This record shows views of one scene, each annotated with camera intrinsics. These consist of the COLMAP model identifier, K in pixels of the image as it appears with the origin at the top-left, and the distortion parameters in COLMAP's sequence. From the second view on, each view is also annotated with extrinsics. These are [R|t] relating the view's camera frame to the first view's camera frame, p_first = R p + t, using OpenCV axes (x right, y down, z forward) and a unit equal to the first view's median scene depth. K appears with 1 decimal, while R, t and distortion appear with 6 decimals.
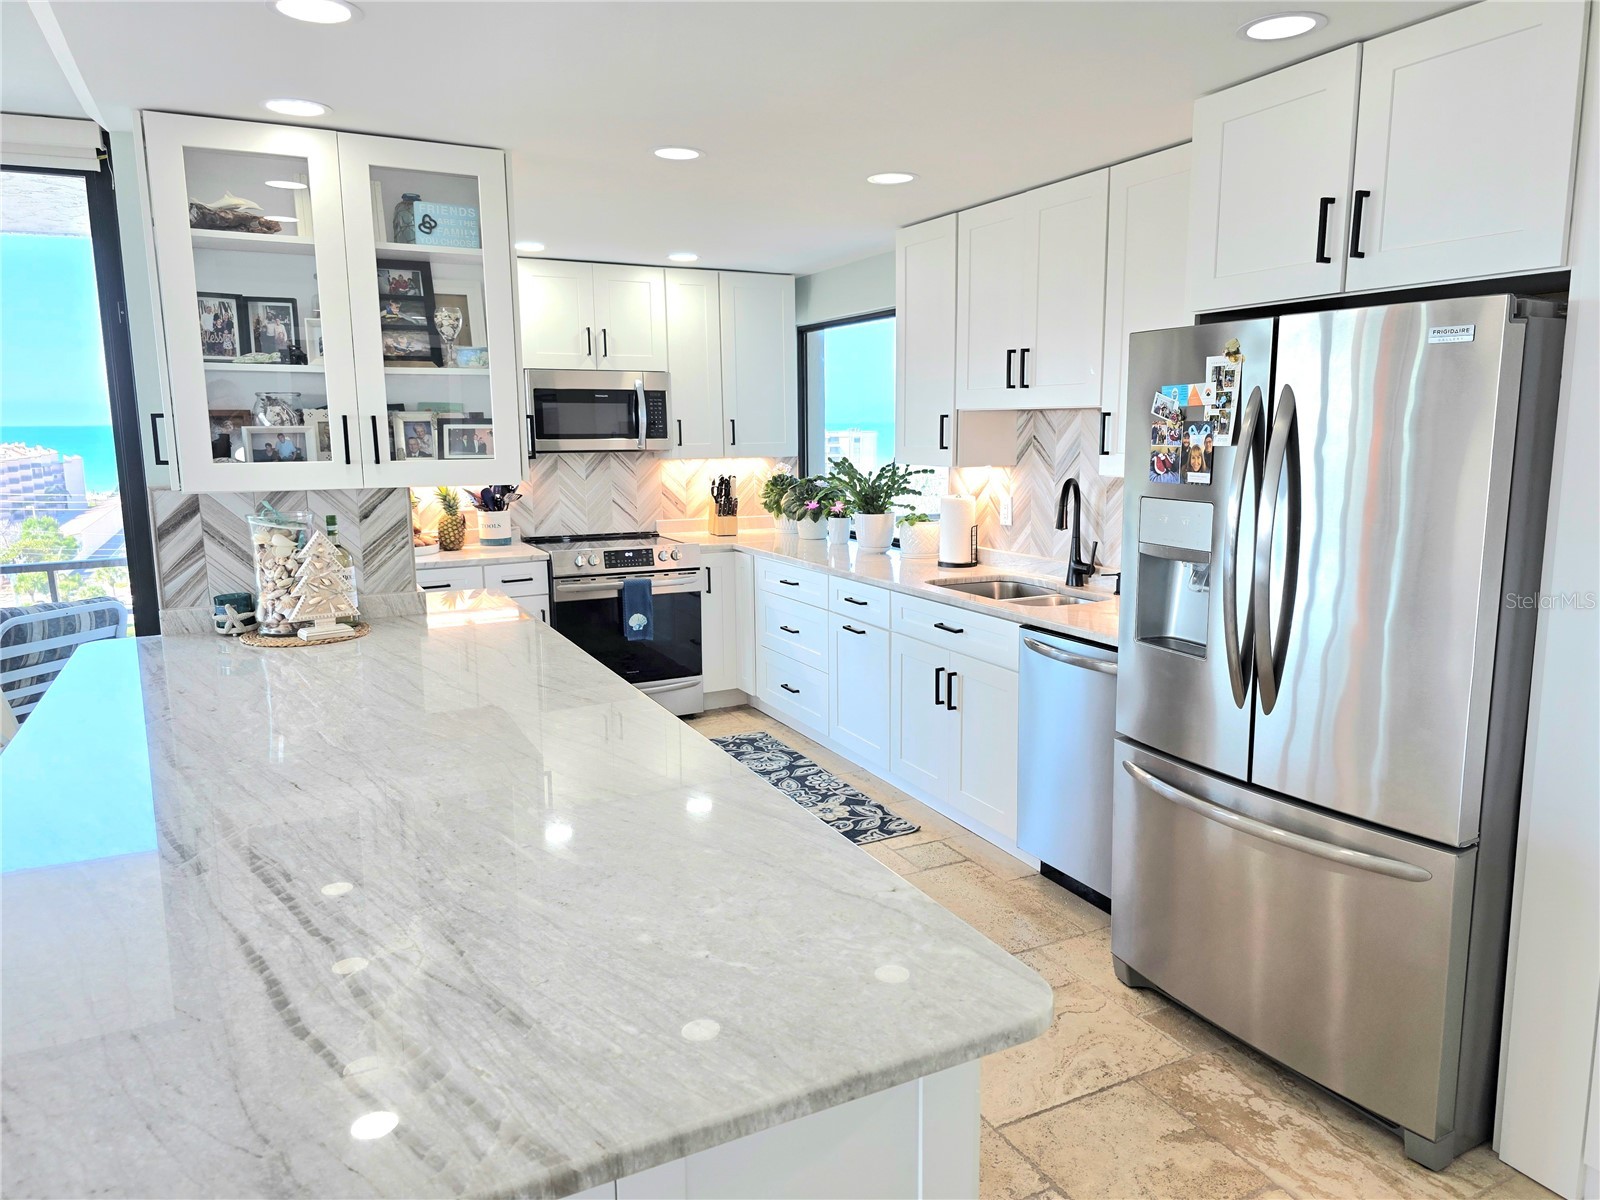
lens RADIAL K [[1072.9, 0, 800.0], [0, 1072.9, 600.0], [0, 0, 1]] dist [0.167193, -0.180405]
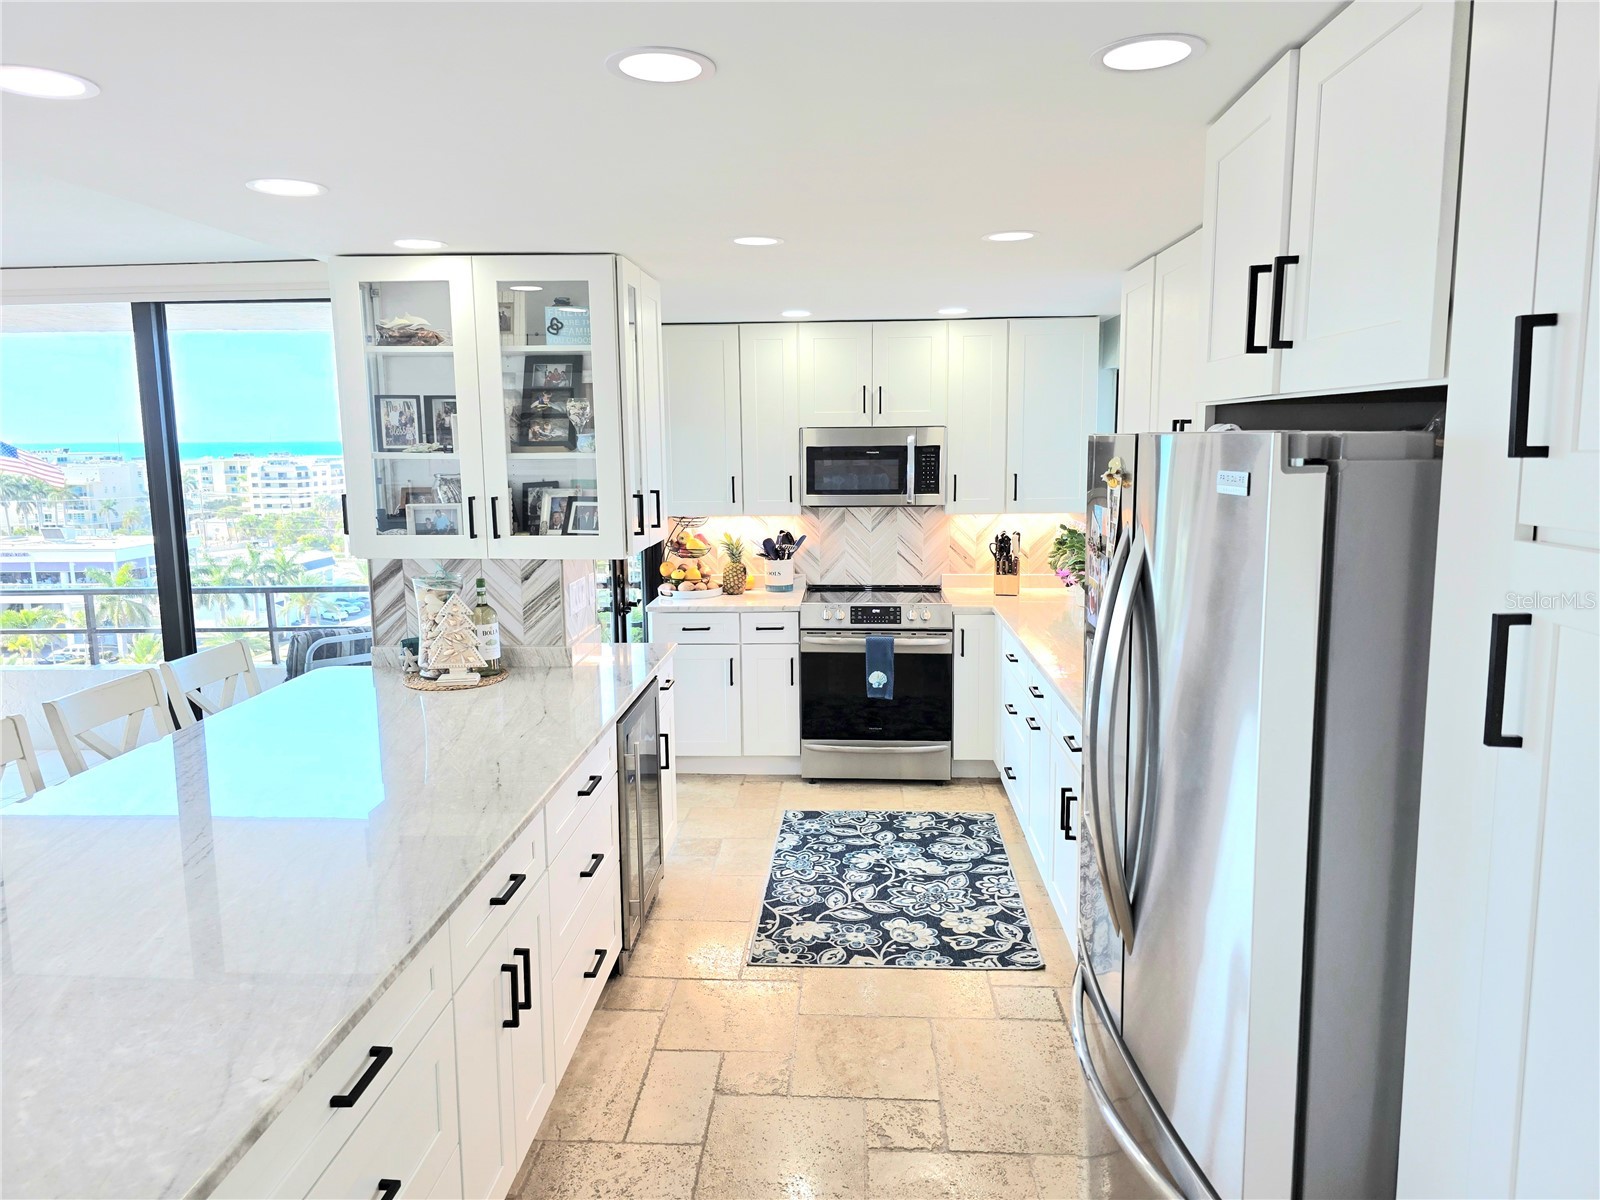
lens RADIAL K [[1072.9, 0, 800.0], [0, 1072.9, 600.0], [0, 0, 1]] dist [0.167193, -0.180405]
pose [[0.868338, 0.074593, -0.490332, 0.274442], [-0.079758, 0.996760, 0.010390, -0.059133], [0.489519, 0.030086, 0.871474, 0.103410]]
